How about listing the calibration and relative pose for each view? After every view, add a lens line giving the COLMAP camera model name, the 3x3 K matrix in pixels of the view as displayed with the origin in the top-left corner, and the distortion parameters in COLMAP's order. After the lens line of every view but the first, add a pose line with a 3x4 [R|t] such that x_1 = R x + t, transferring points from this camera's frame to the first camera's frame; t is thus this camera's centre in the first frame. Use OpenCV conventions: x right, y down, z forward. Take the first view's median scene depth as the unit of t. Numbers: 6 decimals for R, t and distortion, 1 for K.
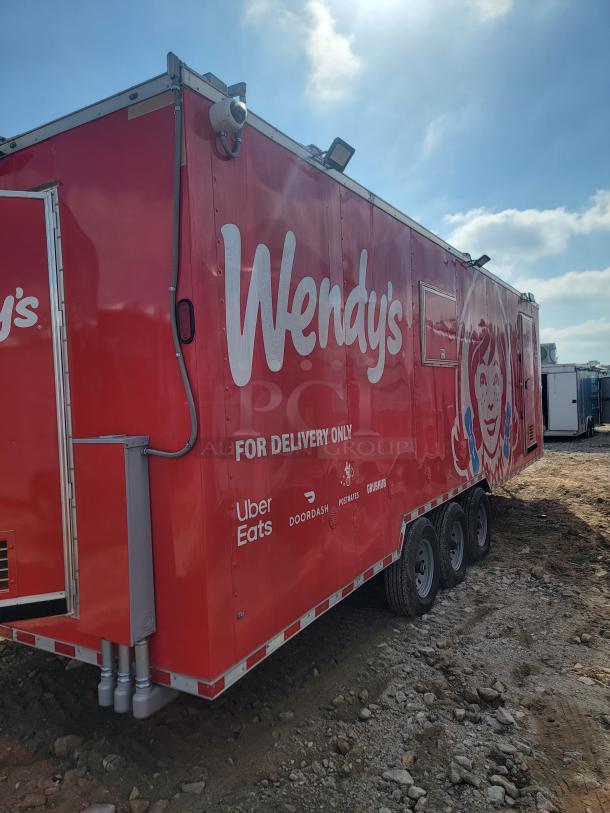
lens RADIAL K [[558.4, 0, 306.2], [0, 558.4, 419.7], [0, 0, 1]] dist [0.067525, -0.065837]
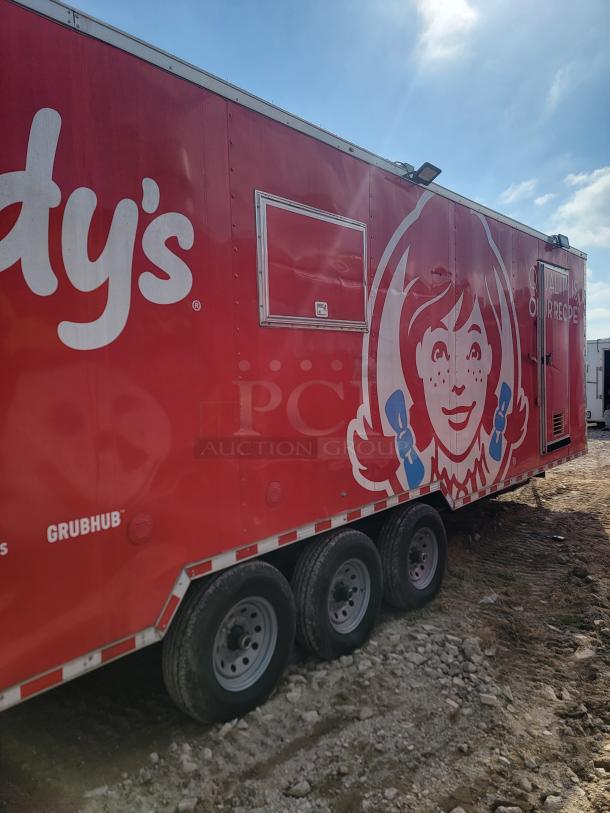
lens RADIAL K [[554.1, 0, 320.8], [0, 554.1, 408.0], [0, 0, 1]] dist [0.089260, -0.066774]
pose [[0.986039, 0.026473, -0.164396, 0.291500], [-0.022157, 0.999362, 0.028028, -0.016629], [0.165033, -0.023994, 0.985996, 0.291649]]
